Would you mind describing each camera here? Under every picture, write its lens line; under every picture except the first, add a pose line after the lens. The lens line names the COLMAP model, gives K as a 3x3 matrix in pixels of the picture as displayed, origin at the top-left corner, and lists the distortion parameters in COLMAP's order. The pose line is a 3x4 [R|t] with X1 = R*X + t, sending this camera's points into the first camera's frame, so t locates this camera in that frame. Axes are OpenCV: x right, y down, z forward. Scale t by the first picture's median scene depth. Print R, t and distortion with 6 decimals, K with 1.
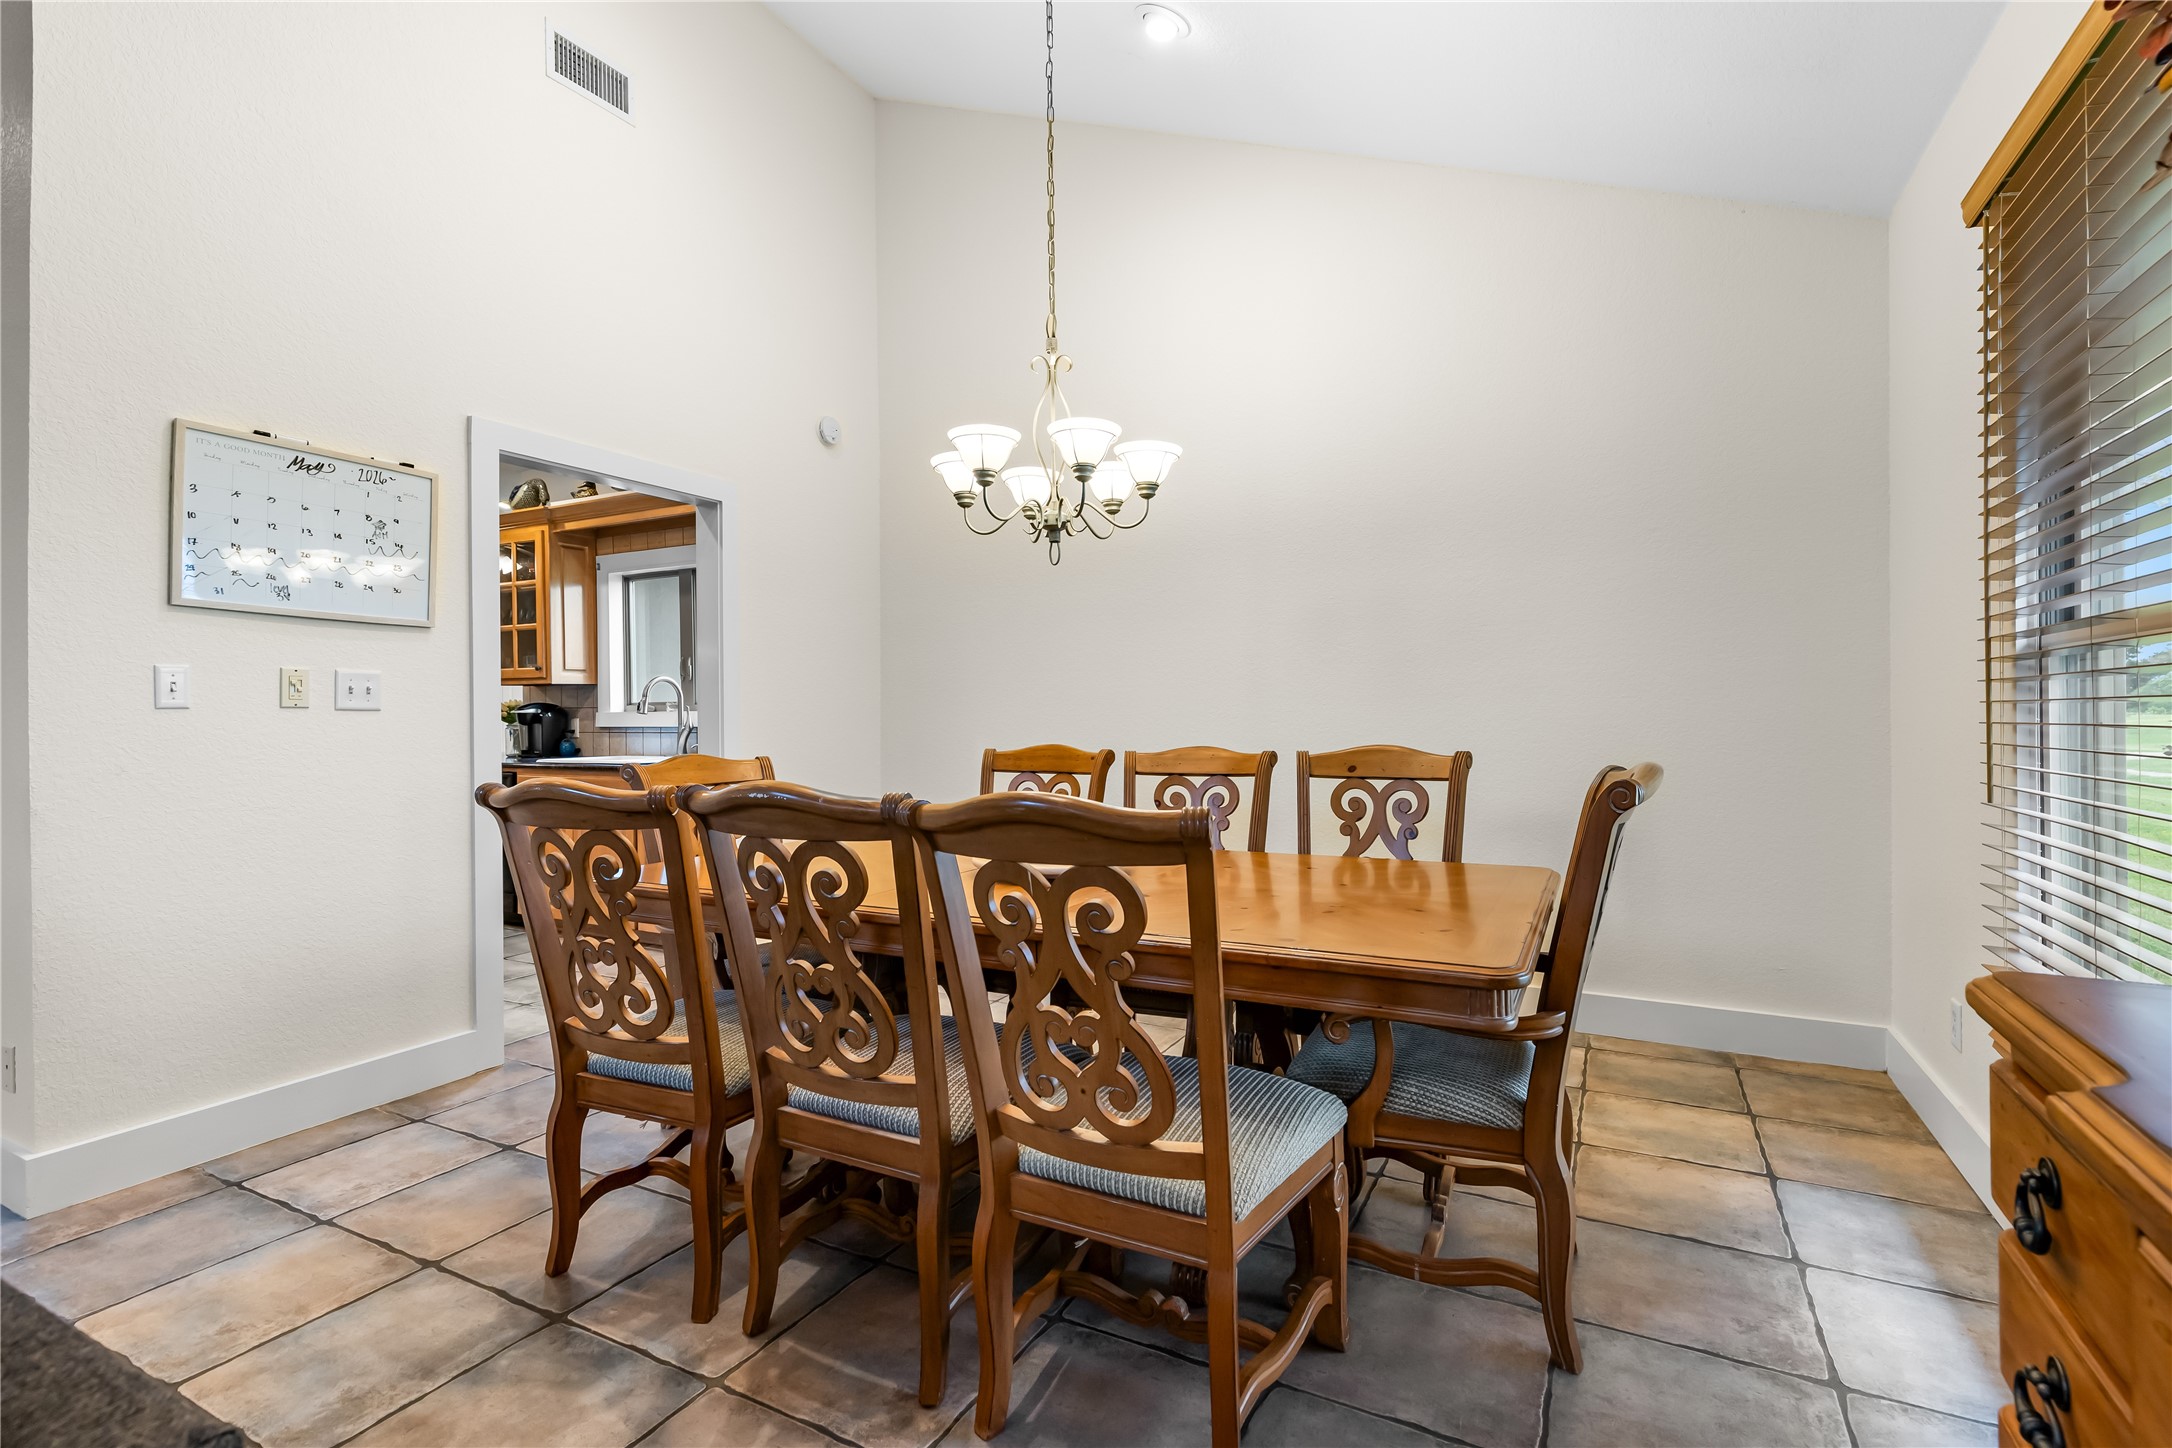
lens RADIAL K [[991.2, 0, 1089.9], [0, 991.2, 716.9], [0, 0, 1]] dist [0.010833, -0.002184]
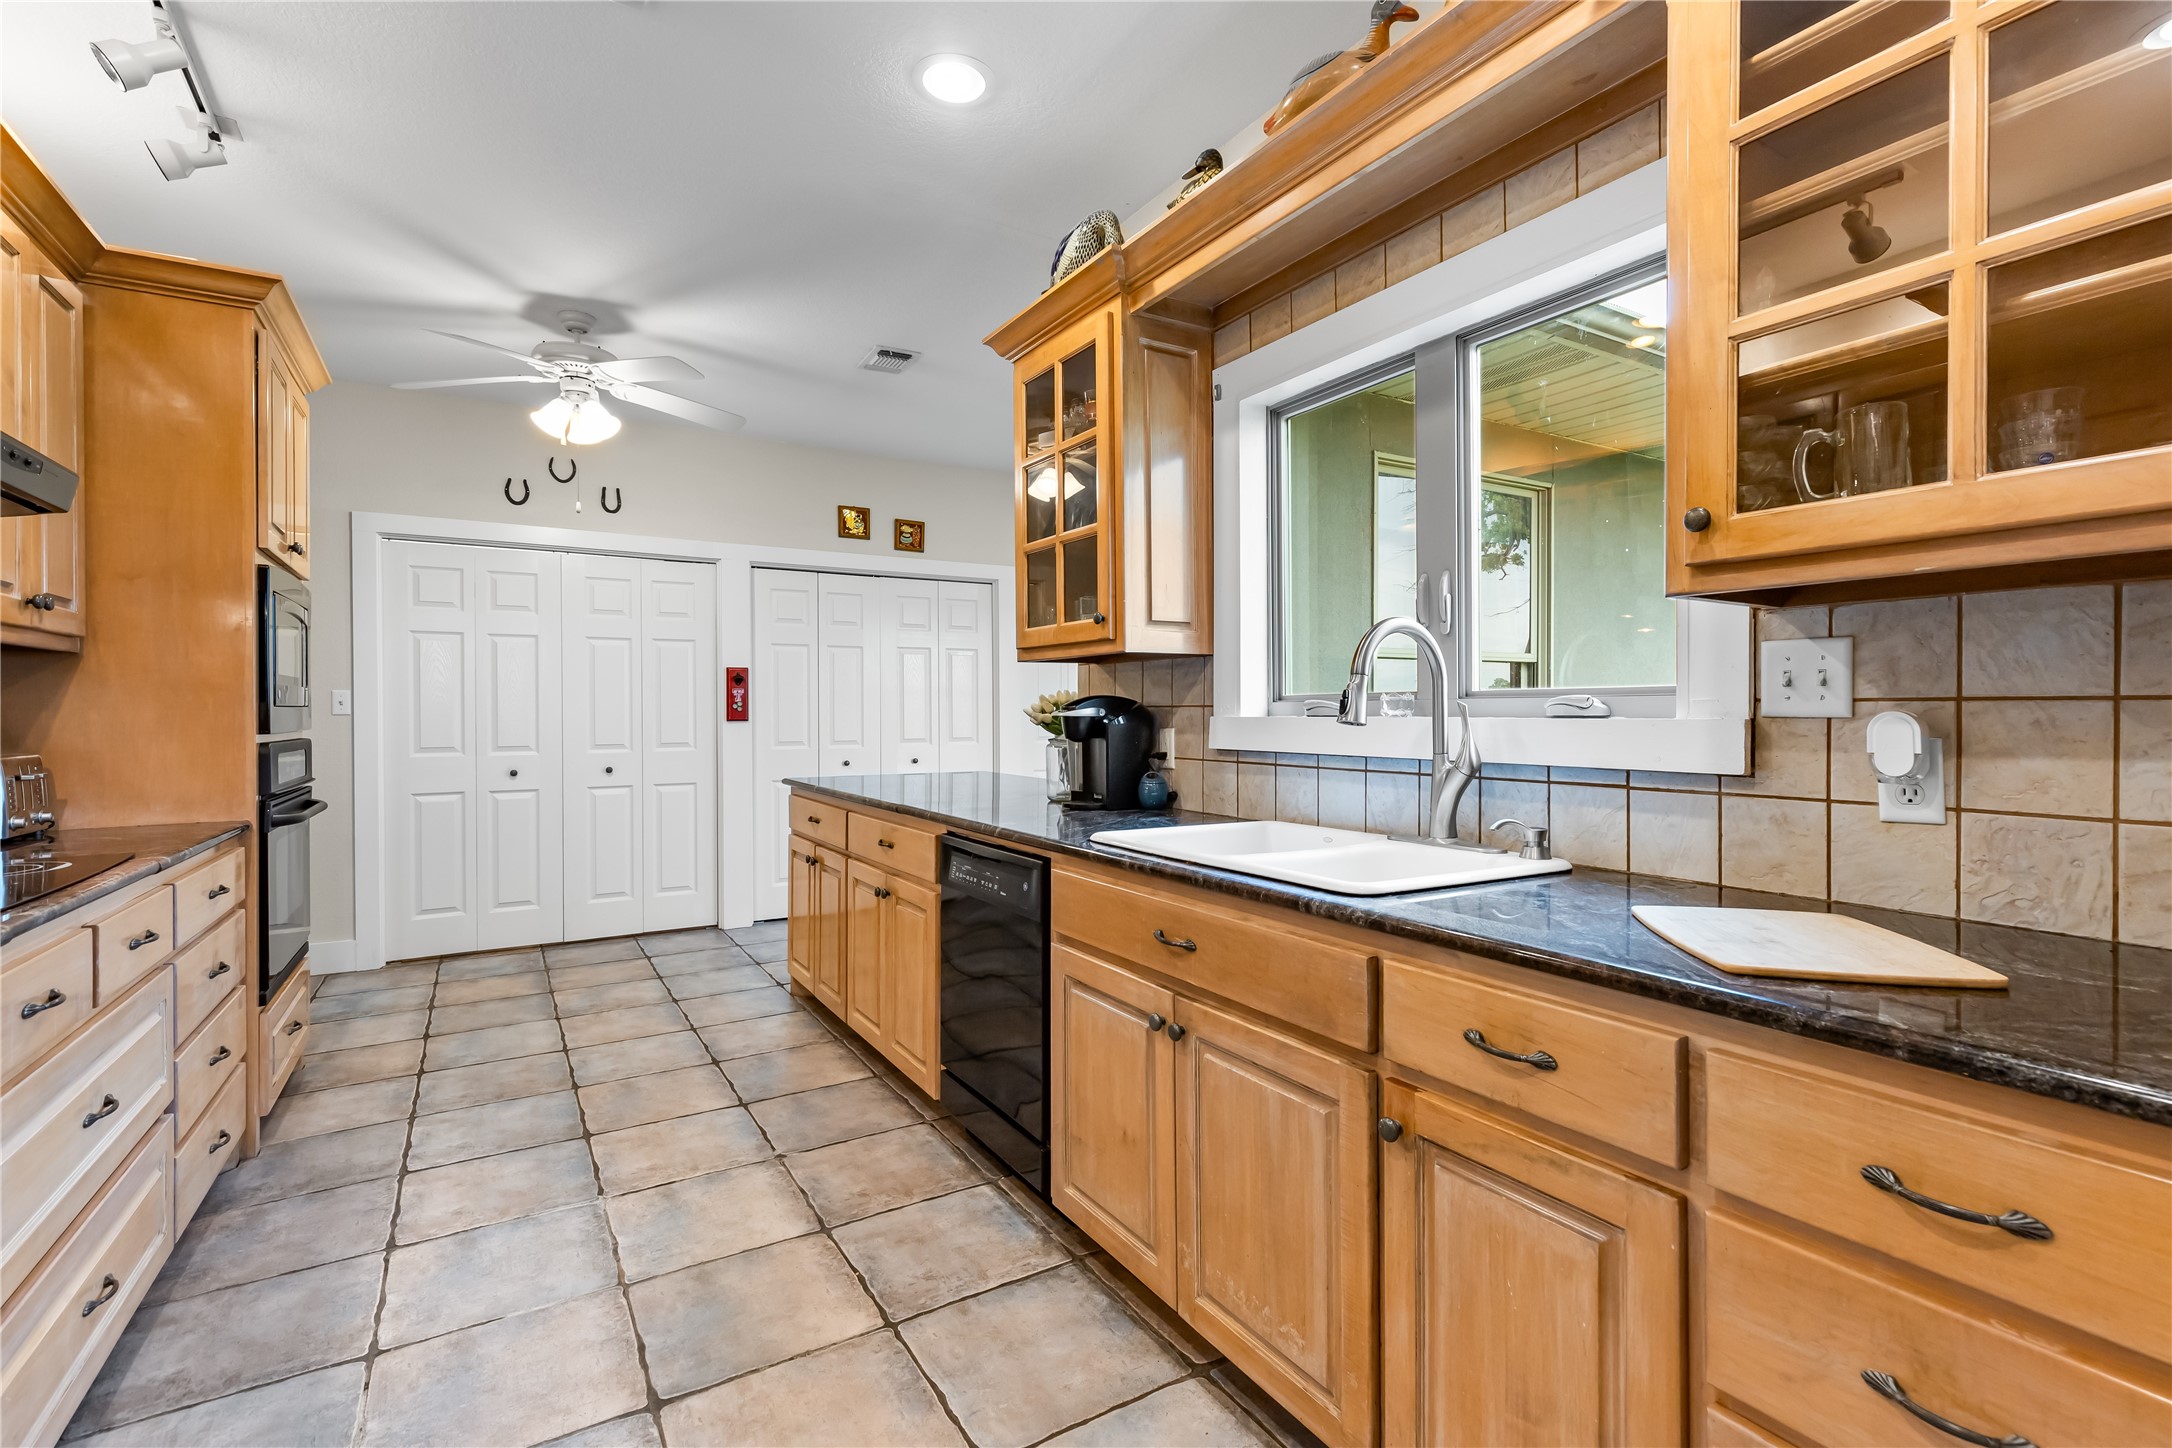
lens RADIAL K [[991.2, 0, 1100.9], [0, 991.2, 710.0], [0, 0, 1]] dist [0.010833, -0.002184]
pose [[0.860853, 0.006585, -0.508811, -0.311563], [-0.010275, 0.999937, -0.004443, -0.004962], [0.508750, 0.009053, 0.860867, 0.589072]]
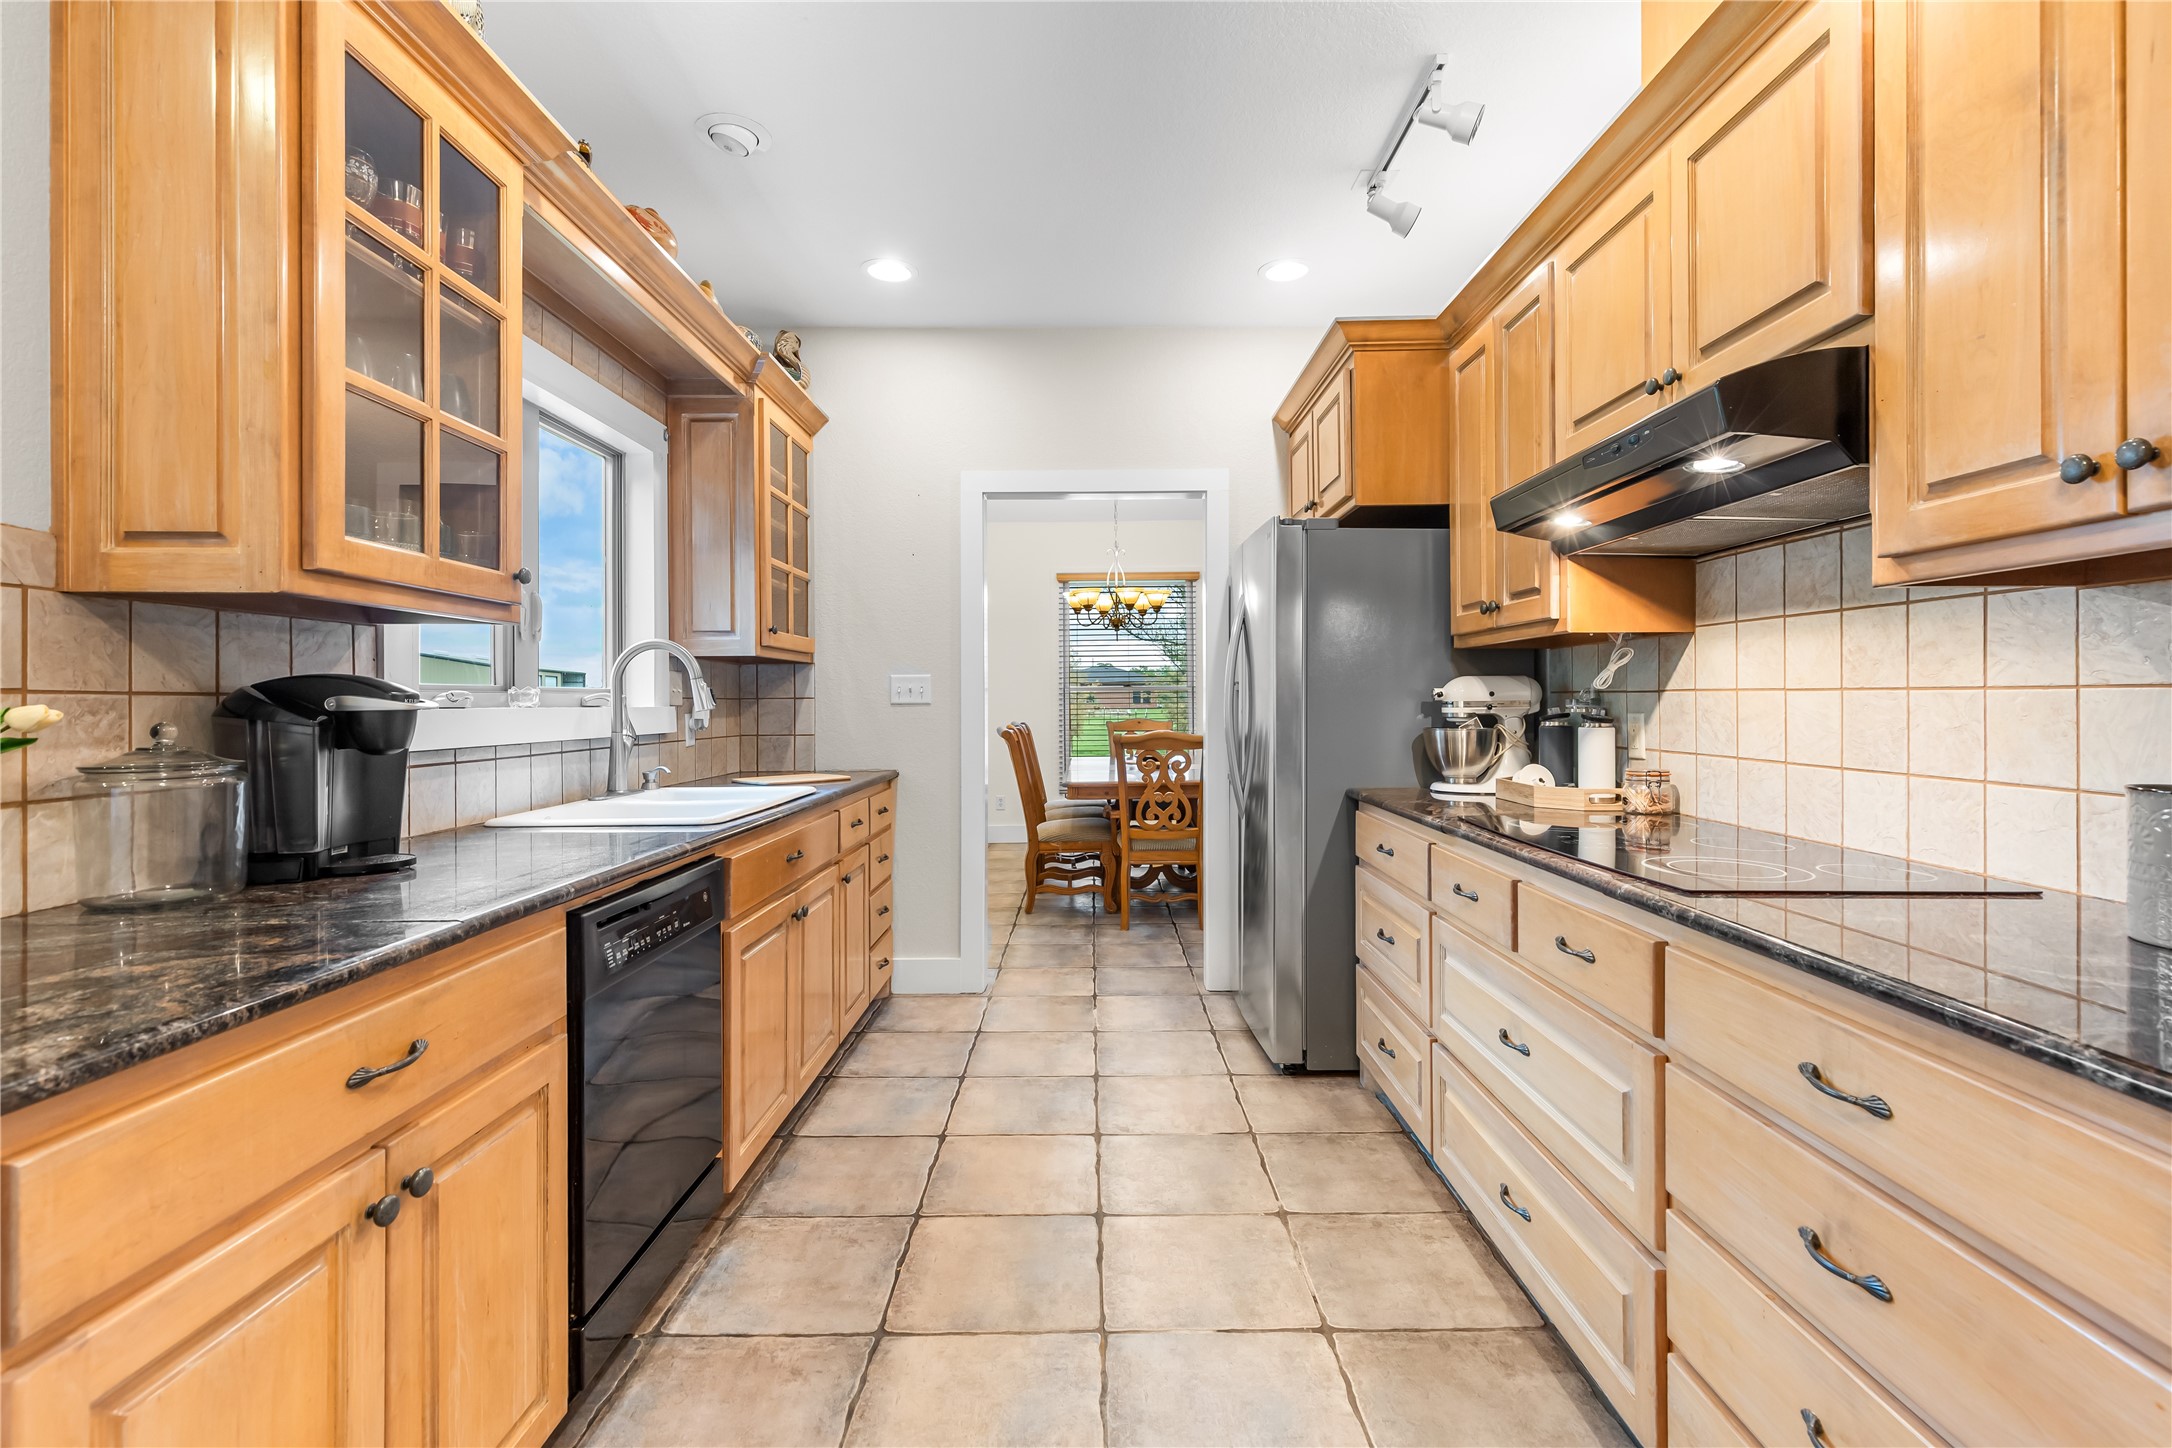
lens RADIAL K [[991.2, 0, 1091.5], [0, 991.2, 702.0], [0, 0, 1]] dist [0.010833, -0.002184]
pose [[-0.462839, 0.010634, 0.886378, -0.900219], [0.018566, 0.999825, -0.002301, -0.002107], [-0.886248, 0.015392, -0.462956, 0.945477]]
